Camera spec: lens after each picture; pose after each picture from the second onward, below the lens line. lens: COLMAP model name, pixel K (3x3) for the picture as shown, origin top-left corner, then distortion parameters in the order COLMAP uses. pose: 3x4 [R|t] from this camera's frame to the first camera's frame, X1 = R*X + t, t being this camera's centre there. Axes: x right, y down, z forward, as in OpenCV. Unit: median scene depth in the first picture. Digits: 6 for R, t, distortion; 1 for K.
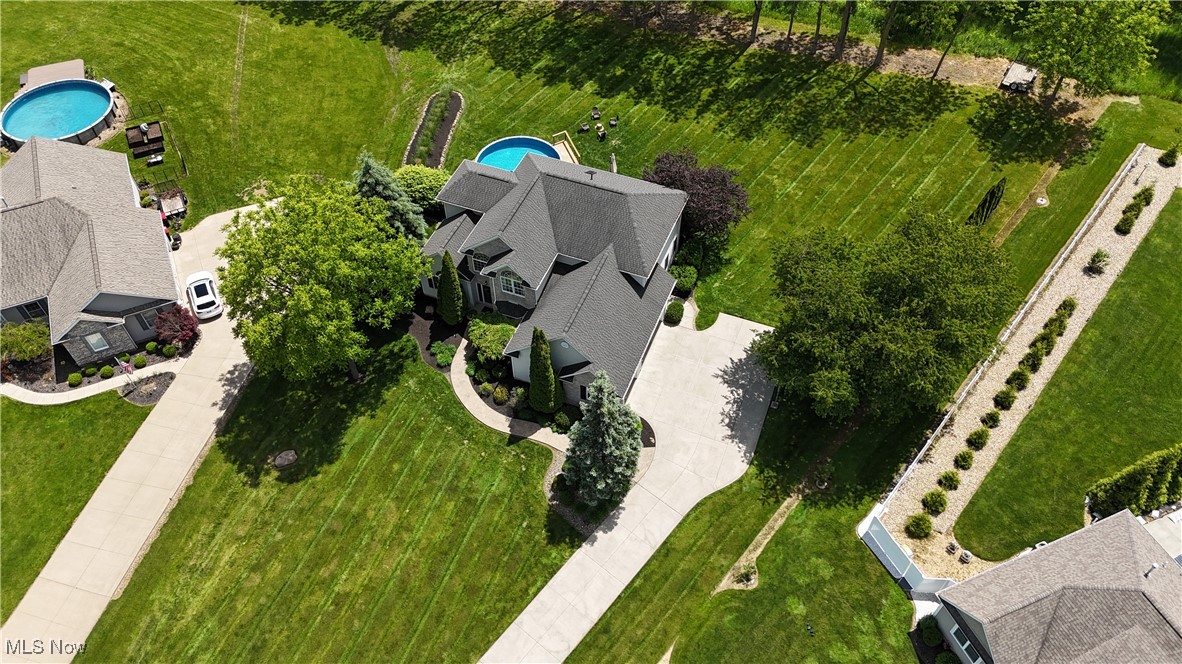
lens RADIAL K [[868.5, 0, 591.0], [0, 868.5, 332.0], [0, 0, 1]] dist [0.056057, -0.062786]
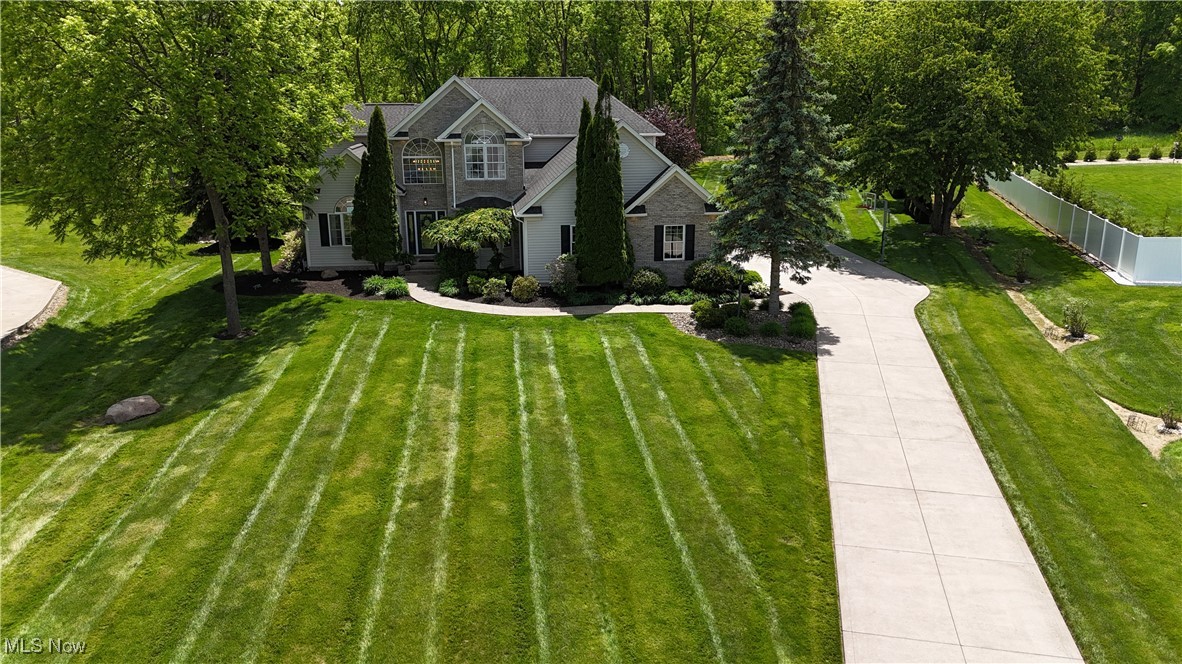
lens RADIAL K [[868.5, 0, 591.0], [0, 868.5, 332.0], [0, 0, 1]] dist [0.056057, -0.062786]
pose [[0.885584, -0.100915, 0.453383, -0.323924], [0.332201, 0.819824, -0.466403, 0.376421], [-0.324627, 0.563653, 0.759547, 0.543251]]
